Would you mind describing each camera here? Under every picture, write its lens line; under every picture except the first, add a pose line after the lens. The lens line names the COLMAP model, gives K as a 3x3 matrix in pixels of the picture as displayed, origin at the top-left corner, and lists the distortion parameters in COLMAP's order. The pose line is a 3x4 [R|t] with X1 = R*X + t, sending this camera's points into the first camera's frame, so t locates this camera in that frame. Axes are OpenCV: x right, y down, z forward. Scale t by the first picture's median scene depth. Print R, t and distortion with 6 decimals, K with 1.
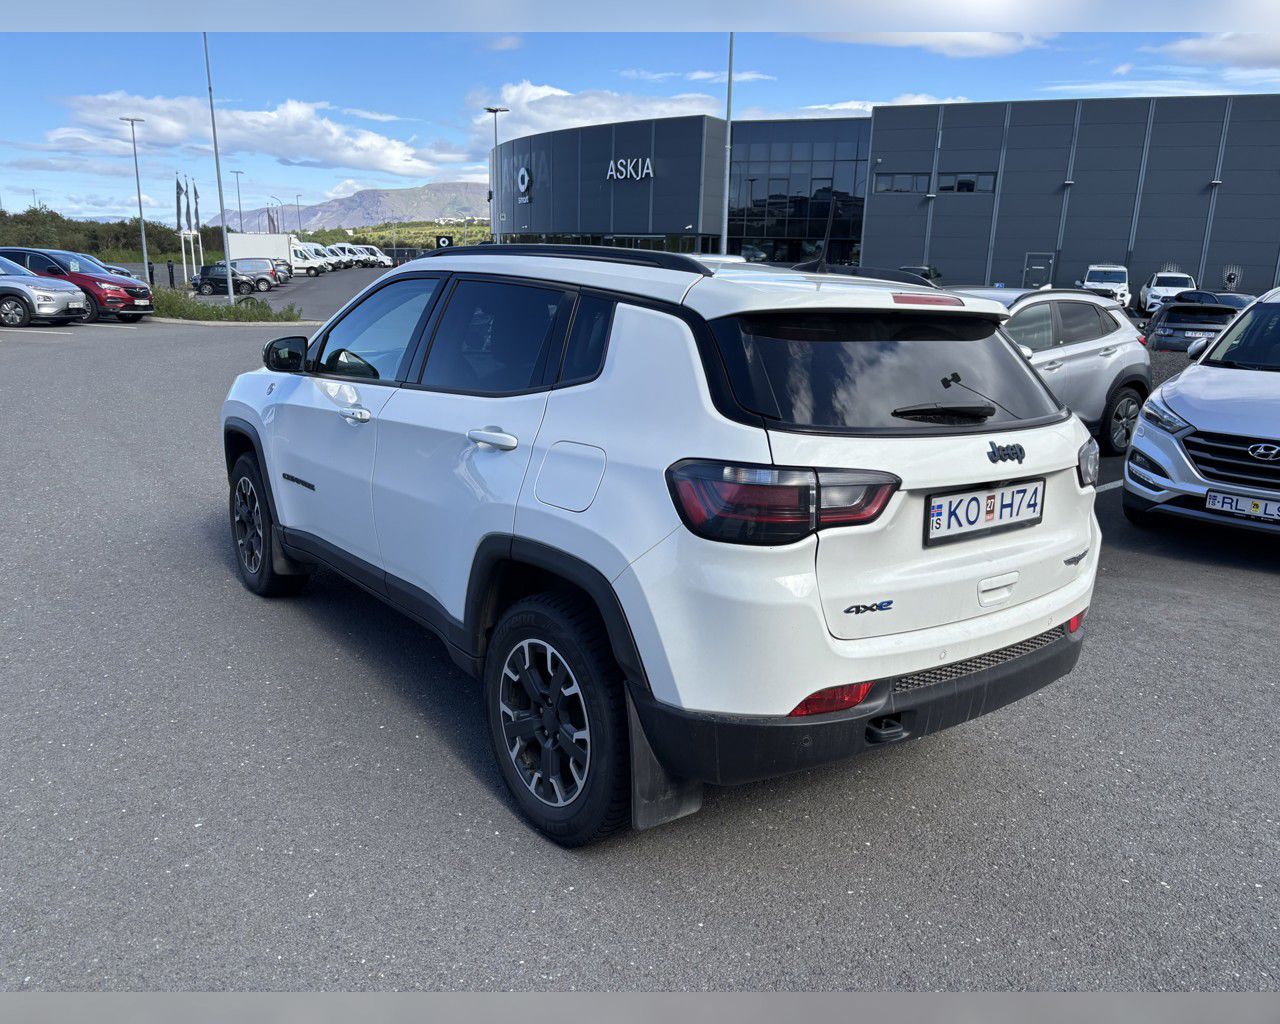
lens RADIAL K [[974.4, 0, 638.7], [0, 974.4, 514.6], [0, 0, 1]] dist [0.036586, -0.042685]
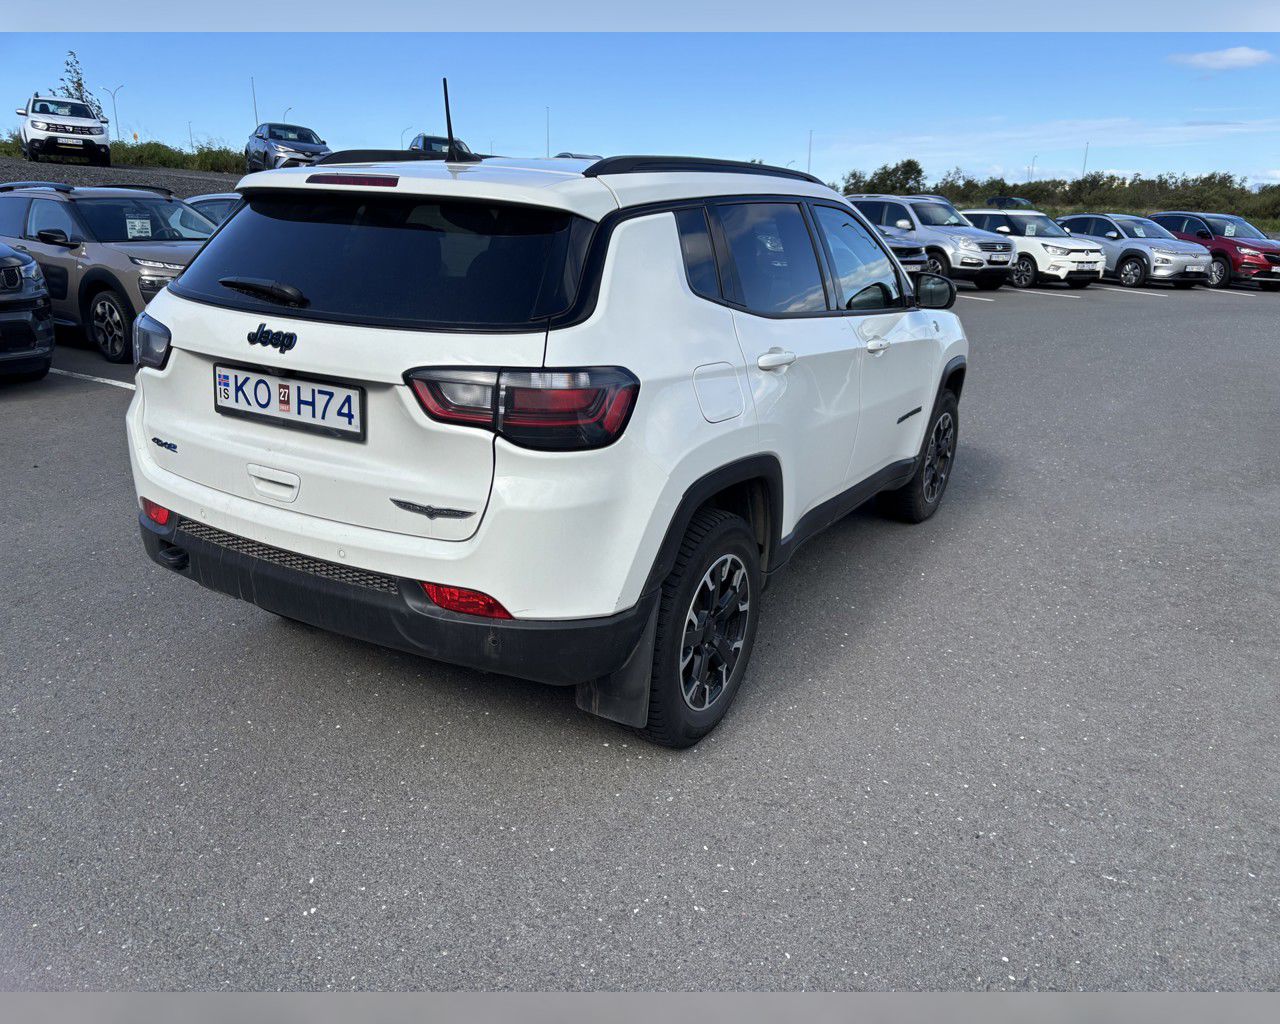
lens RADIAL K [[974.4, 0, 650.2], [0, 974.4, 511.8], [0, 0, 1]] dist [0.036586, -0.042685]
pose [[0.382803, 0.250775, -0.889142, 0.166246], [-0.231878, 0.957724, 0.170287, -0.017641], [0.894256, 0.140986, 0.424769, 0.112856]]
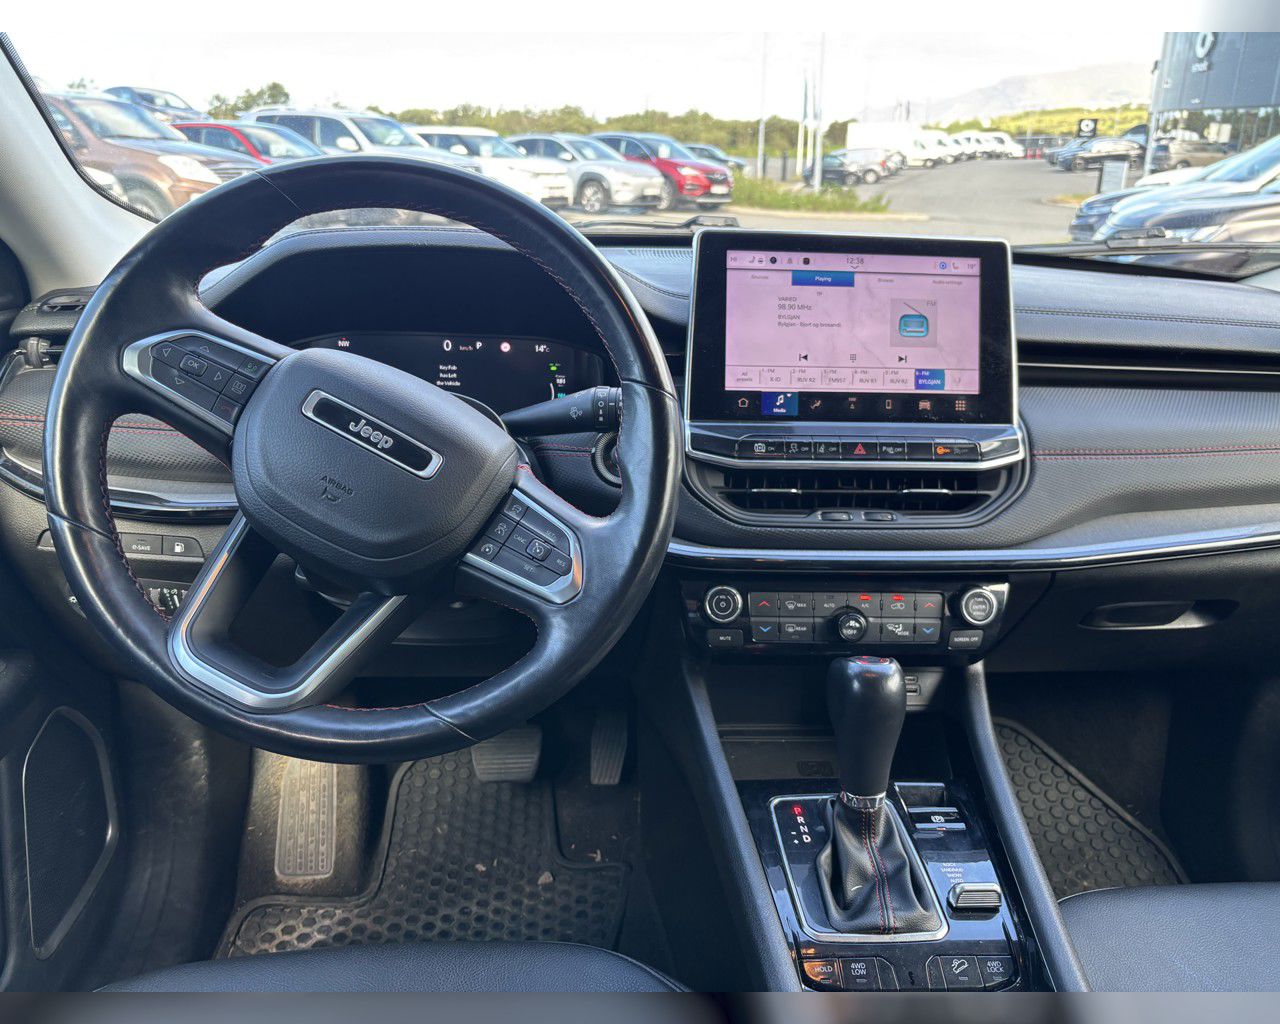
lens RADIAL K [[974.4, 0, 641.2], [0, 974.4, 515.6], [0, 0, 1]] dist [0.036586, -0.042685]
pose [[0.829102, 0.174571, -0.531145, -0.016054], [-0.121764, 0.983580, 0.133203, -0.027036], [0.545677, -0.045765, 0.836745, 0.176560]]
